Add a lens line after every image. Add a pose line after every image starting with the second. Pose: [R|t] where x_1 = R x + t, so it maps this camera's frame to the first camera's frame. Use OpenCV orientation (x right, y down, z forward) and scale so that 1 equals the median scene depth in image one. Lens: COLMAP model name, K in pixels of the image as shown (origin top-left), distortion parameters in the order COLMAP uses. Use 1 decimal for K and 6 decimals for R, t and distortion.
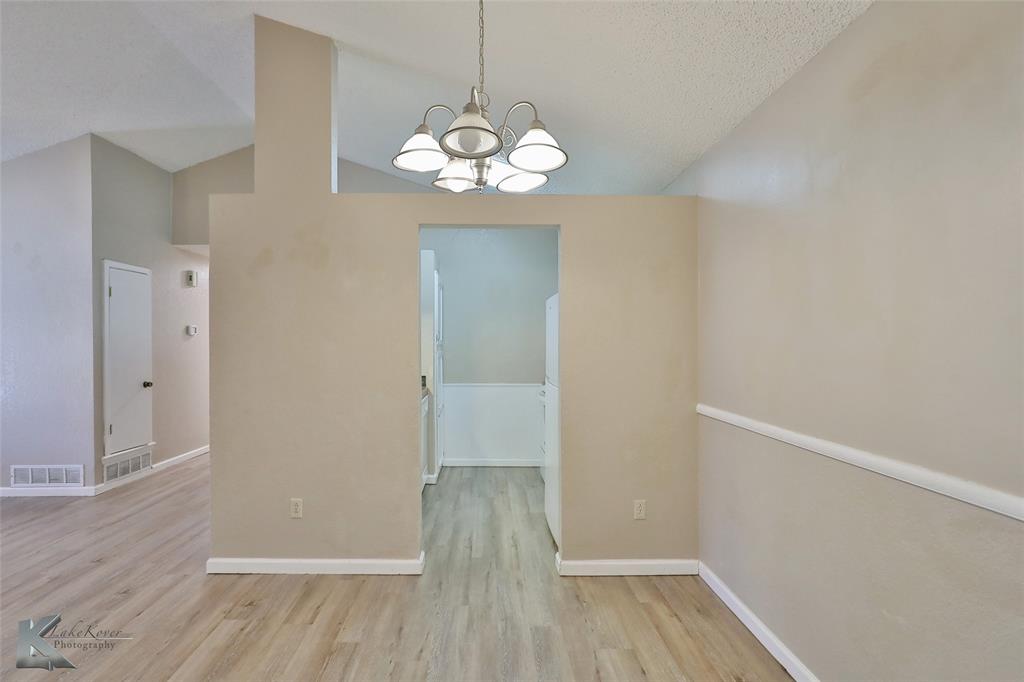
lens RADIAL K [[503.7, 0, 483.2], [0, 503.7, 342.4], [0, 0, 1]] dist [-0.002799, -0.000207]
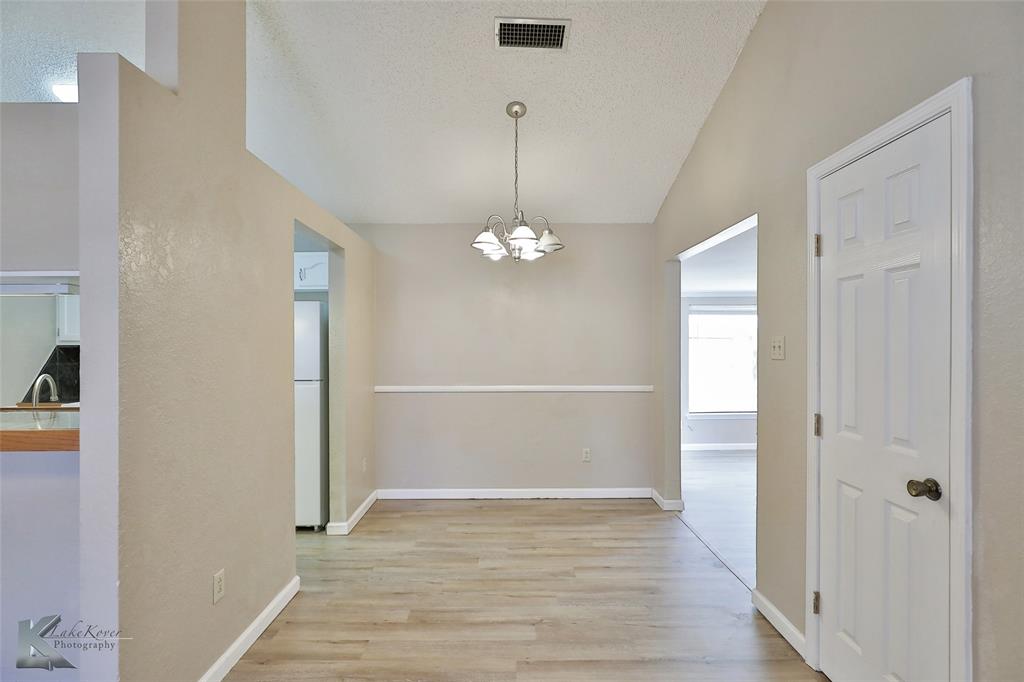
lens RADIAL K [[490.9, 0, 512.5], [0, 490.9, 344.4], [0, 0, 1]] dist [-0.013445, -0.000064]
pose [[-0.014514, 0.003266, 0.999889, -0.901093], [0.001409, 0.999994, -0.003245, 0.002931], [-0.999894, 0.001362, -0.014518, 0.527405]]
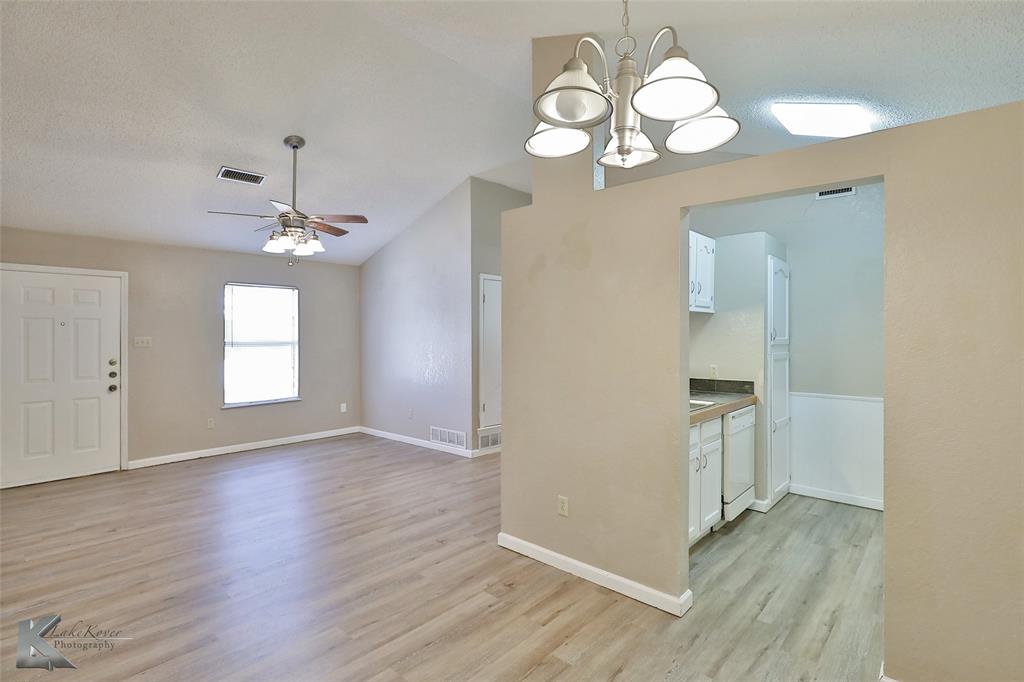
lens RADIAL K [[497.1, 0, 511.6], [0, 497.1, 333.3], [0, 0, 1]] dist [-0.010011, 0.000235]
pose [[0.745807, 0.002674, -0.666157, 0.191742], [-0.004951, 0.999987, -0.001528, -0.016324], [0.666144, 0.004438, 0.745810, 0.154539]]
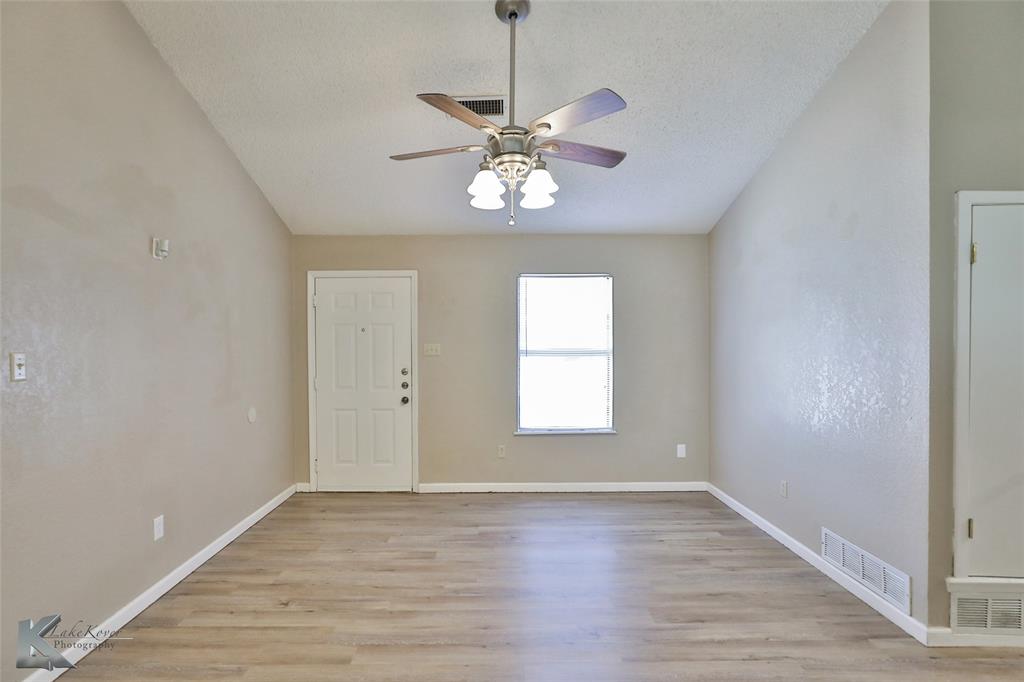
lens RADIAL K [[499.3, 0, 496.5], [0, 499.3, 344.3], [0, 0, 1]] dist [-0.005274, 0.001165]
pose [[0.013520, 0.019901, -0.999711, -0.343255], [-0.000501, 0.999802, 0.019896, -0.027185], [0.999908, 0.000232, 0.013527, 0.702853]]
